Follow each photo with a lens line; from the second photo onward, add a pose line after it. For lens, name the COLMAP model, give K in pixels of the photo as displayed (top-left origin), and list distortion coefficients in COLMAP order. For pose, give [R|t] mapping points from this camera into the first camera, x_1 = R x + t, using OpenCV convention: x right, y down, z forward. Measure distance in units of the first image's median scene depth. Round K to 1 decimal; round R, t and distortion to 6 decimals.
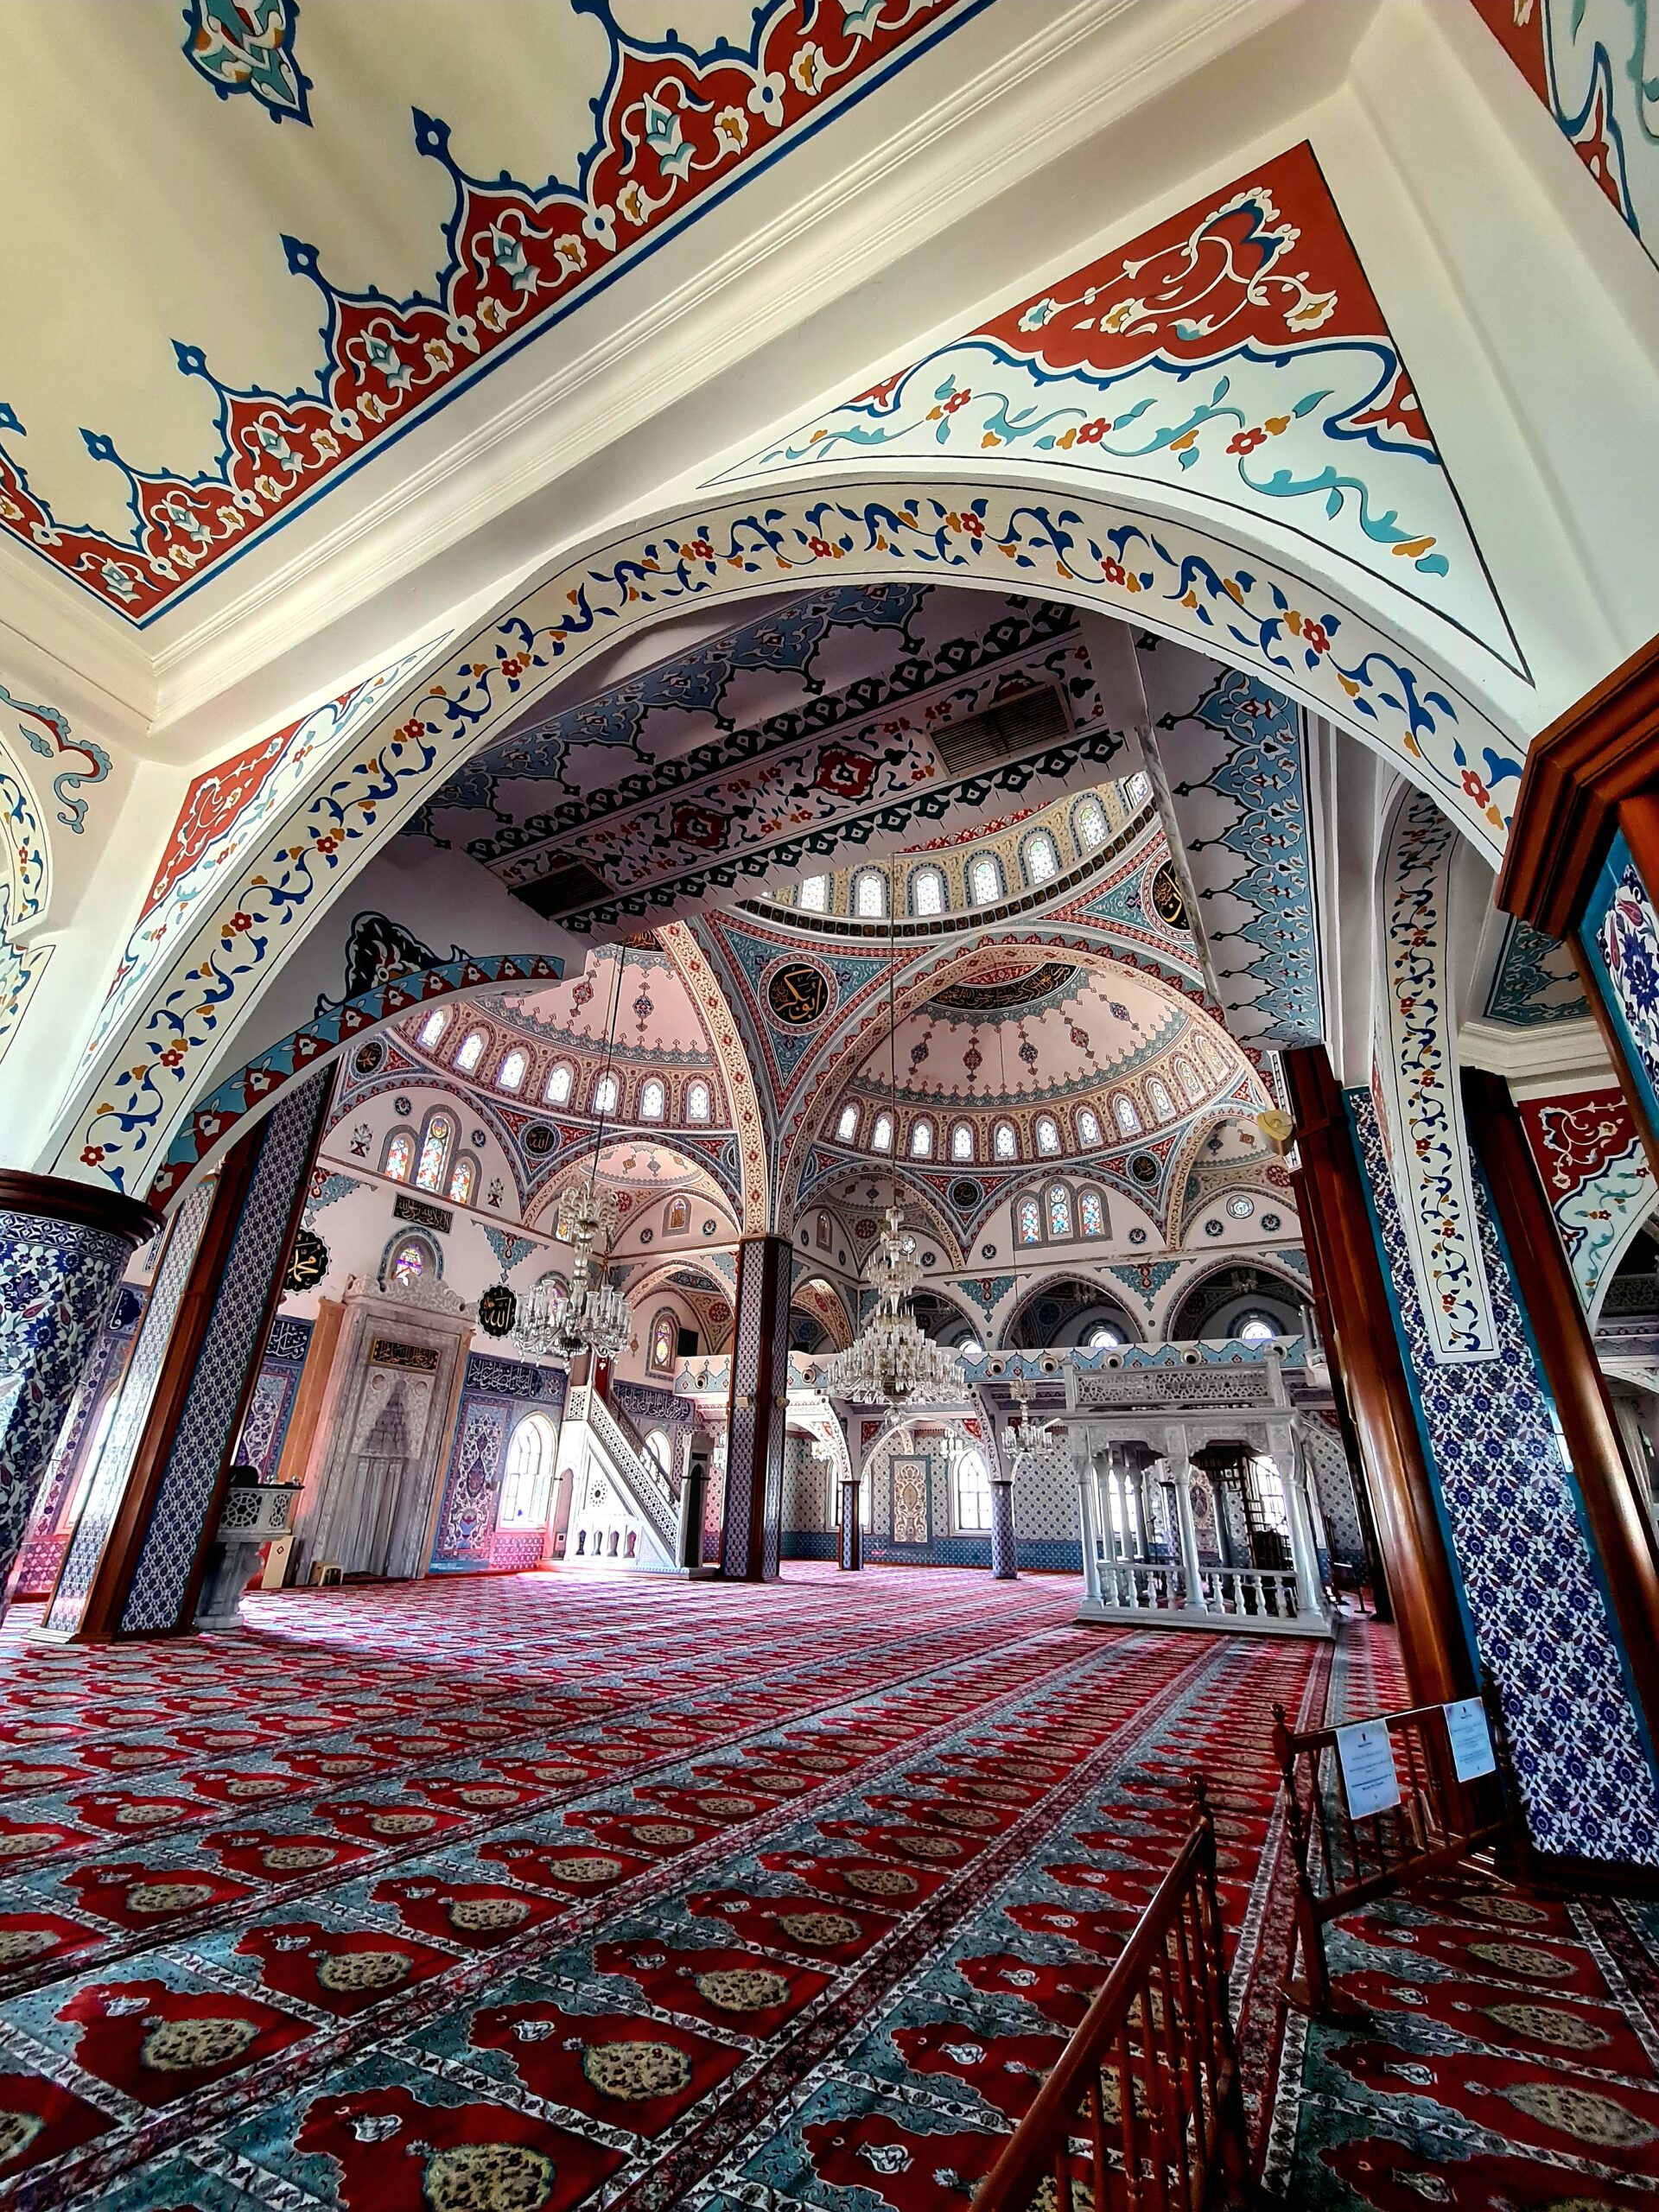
lens RADIAL K [[904.6, 0, 828.1], [0, 904.6, 1105.7], [0, 0, 1]] dist [0.000208, -0.002153]
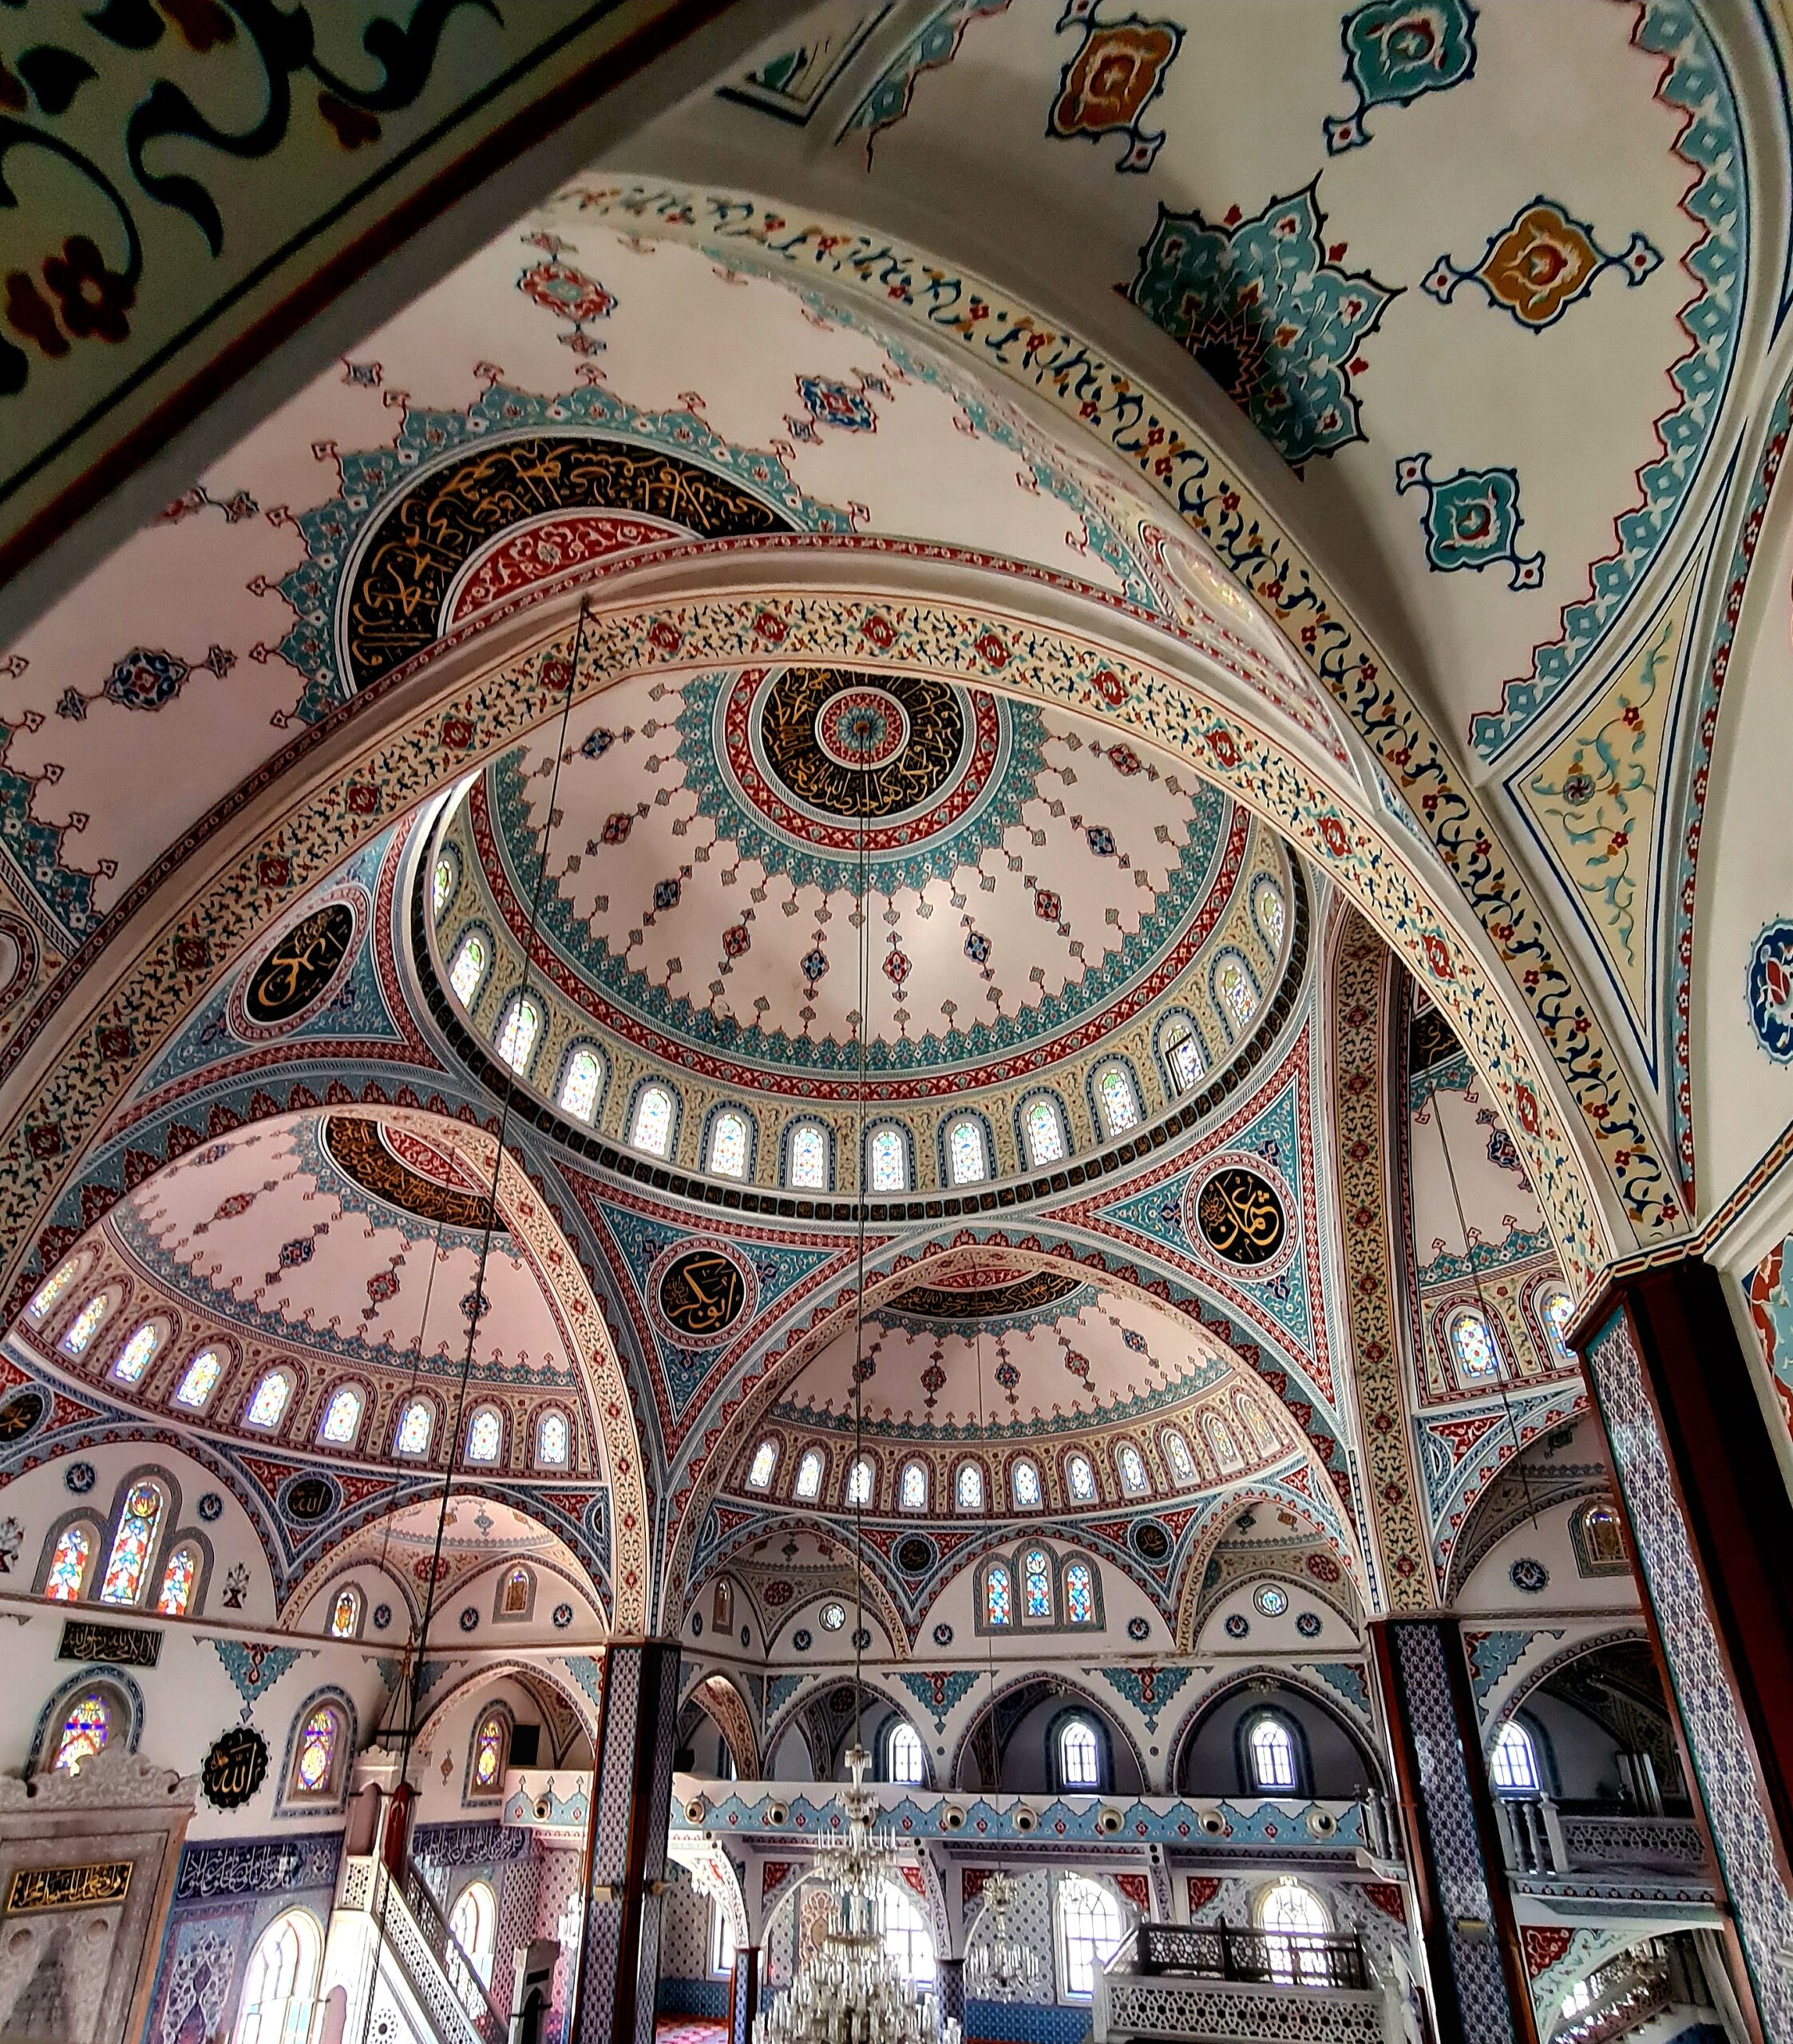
lens RADIAL K [[1078.7, 0, 863.4], [0, 1078.7, 1315.6], [0, 0, 1]] dist [0.000100, -0.004097]
pose [[0.988767, 0.040041, 0.144001, -0.030354], [-0.045028, 0.998488, 0.031538, -0.142782], [-0.142520, -0.037668, 0.989075, 0.146079]]
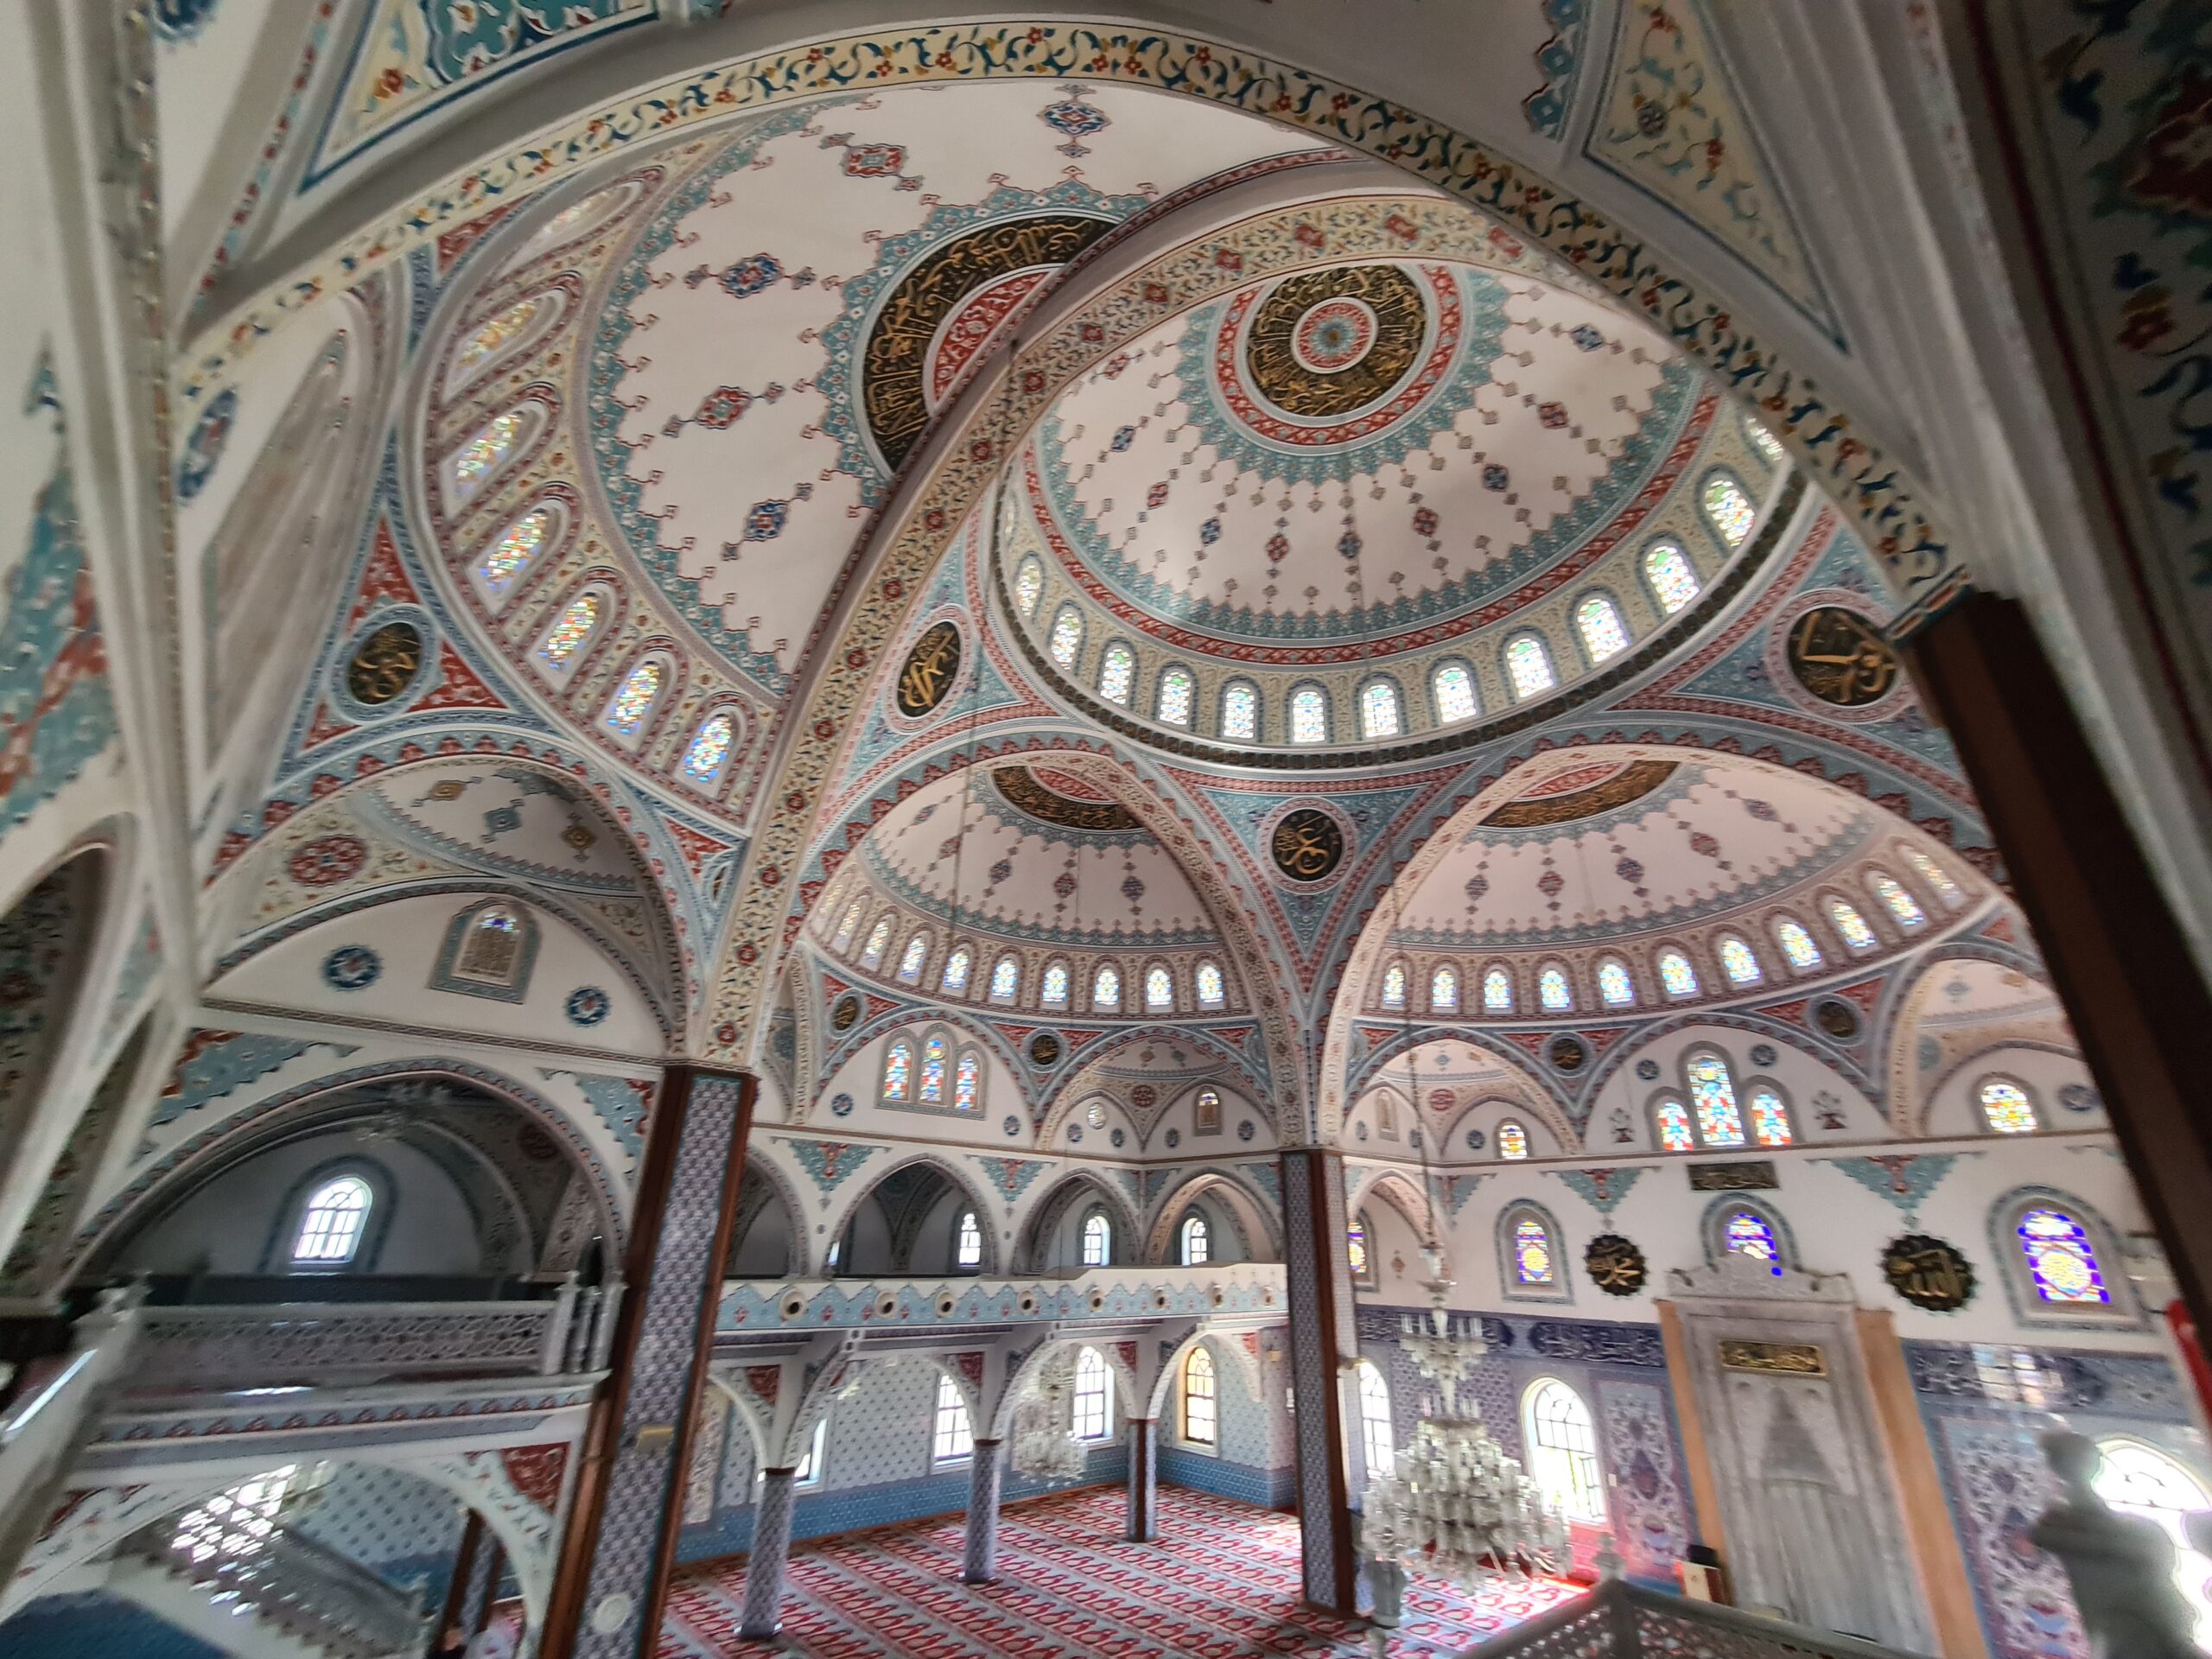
lens RADIAL K [[904.6, 0, 1114.9], [0, 904.6, 834.0], [0, 0, 1]] dist [0.000208, -0.002153]
pose [[-0.339740, -0.417395, -0.842828, 0.562337], [0.361940, 0.769095, -0.526776, 0.095813], [0.868088, -0.484019, -0.110220, 0.639348]]
